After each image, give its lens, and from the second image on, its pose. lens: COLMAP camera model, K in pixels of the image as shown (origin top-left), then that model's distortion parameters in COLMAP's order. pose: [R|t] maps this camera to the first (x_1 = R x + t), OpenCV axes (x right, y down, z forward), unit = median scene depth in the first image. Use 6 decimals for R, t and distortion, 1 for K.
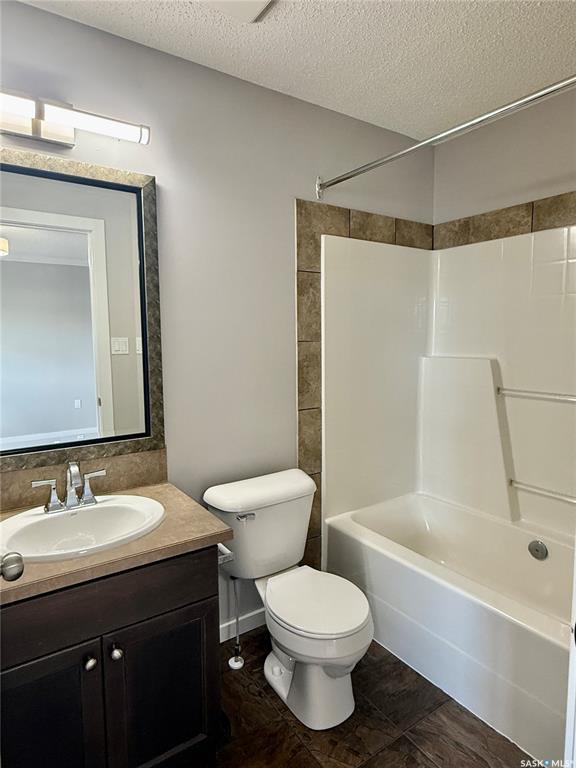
lens RADIAL K [[465.3, 0, 283.8], [0, 465.3, 382.8], [0, 0, 1]] dist [0.001010, -0.001595]
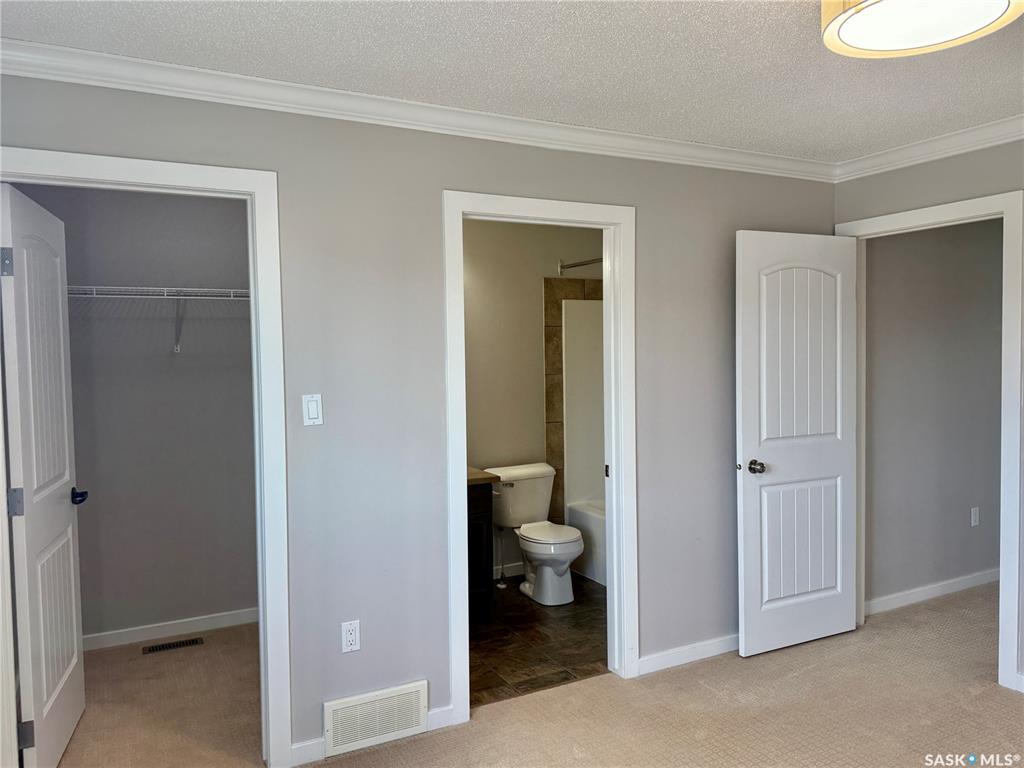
lens RADIAL K [[755.5, 0, 512.7], [0, 755.5, 377.9], [0, 0, 1]] dist [0.005322, 0.002377]
pose [[0.996289, -0.002766, -0.086031, 0.128704], [-0.002281, 0.998284, -0.058517, 0.057731], [0.086045, 0.058496, 0.994572, -1.318225]]
